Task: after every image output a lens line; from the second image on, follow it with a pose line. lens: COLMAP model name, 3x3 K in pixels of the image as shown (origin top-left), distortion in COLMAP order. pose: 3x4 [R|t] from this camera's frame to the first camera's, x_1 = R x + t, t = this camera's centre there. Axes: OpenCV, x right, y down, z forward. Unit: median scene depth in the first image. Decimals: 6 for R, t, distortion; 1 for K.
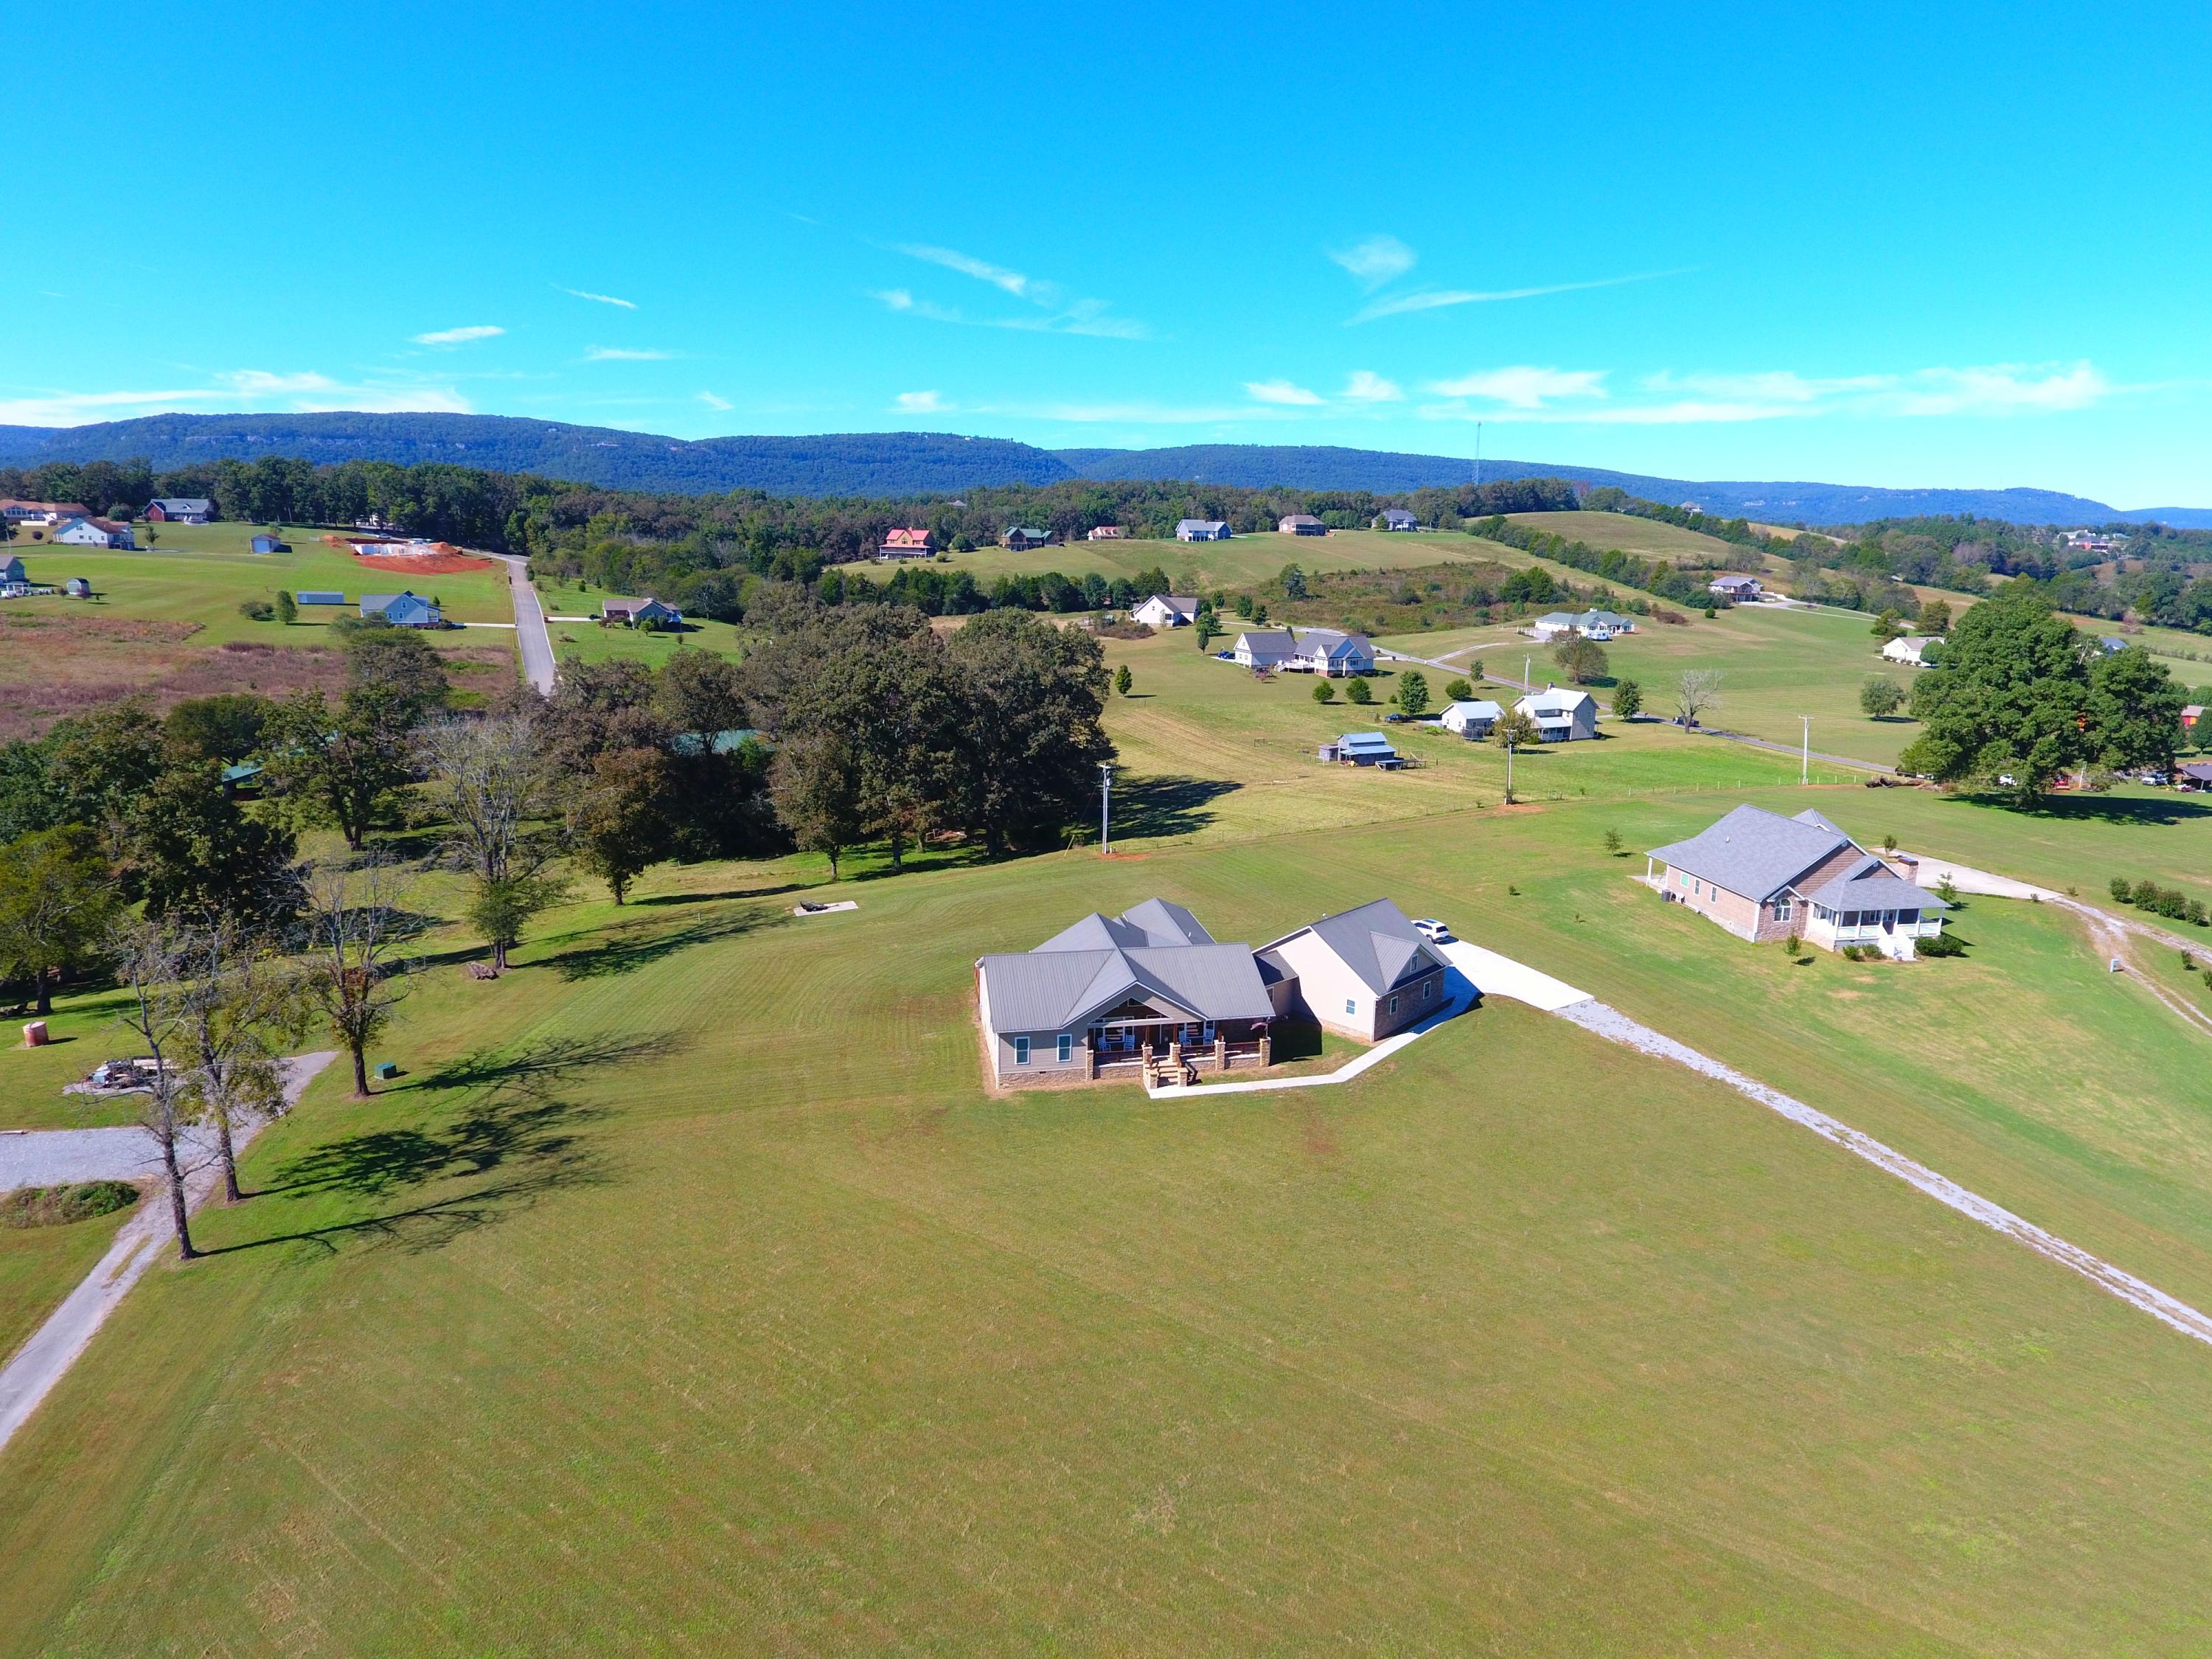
lens RADIAL K [[1300.7, 0, 1143.5], [0, 1300.7, 806.8], [0, 0, 1]] dist [-0.004007, -0.000024]
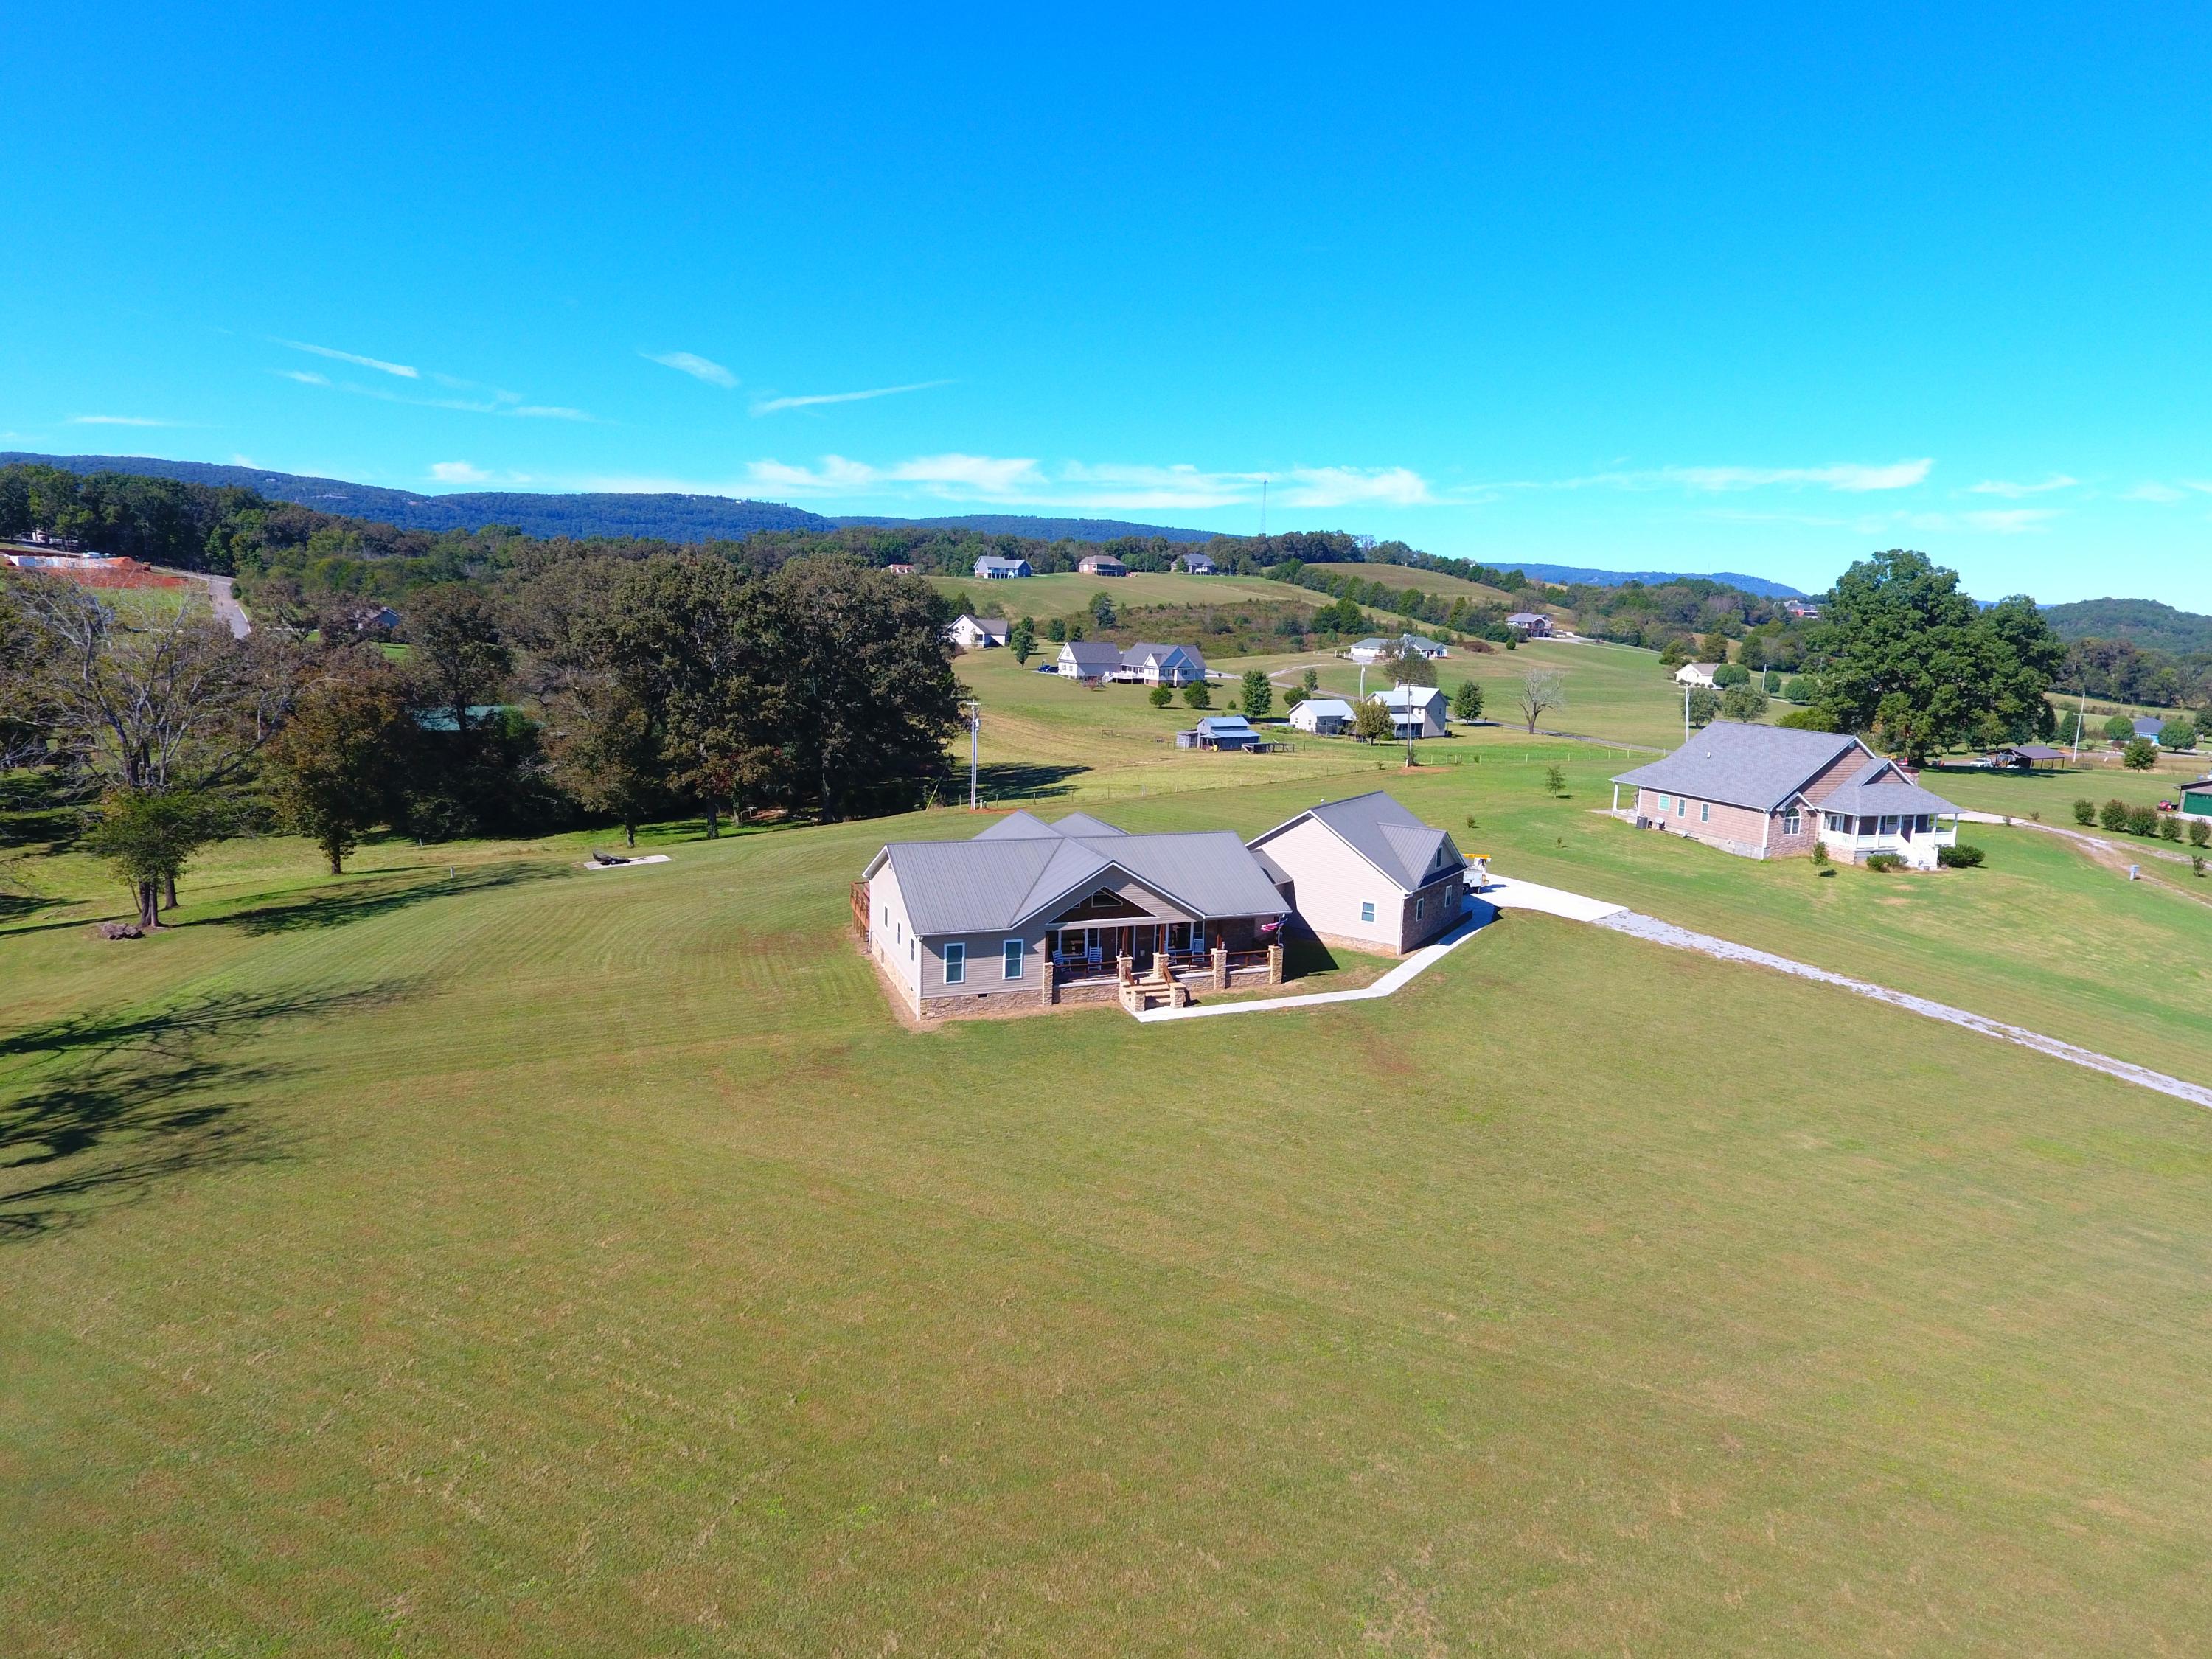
lens RADIAL K [[1300.7, 0, 1143.5], [0, 1300.7, 806.8], [0, 0, 1]] dist [-0.004007, -0.000024]
pose [[0.985915, -0.013111, 0.166731, -0.057034], [0.022258, 0.998341, -0.053106, 0.075145], [-0.165759, 0.056069, 0.984571, 0.151988]]
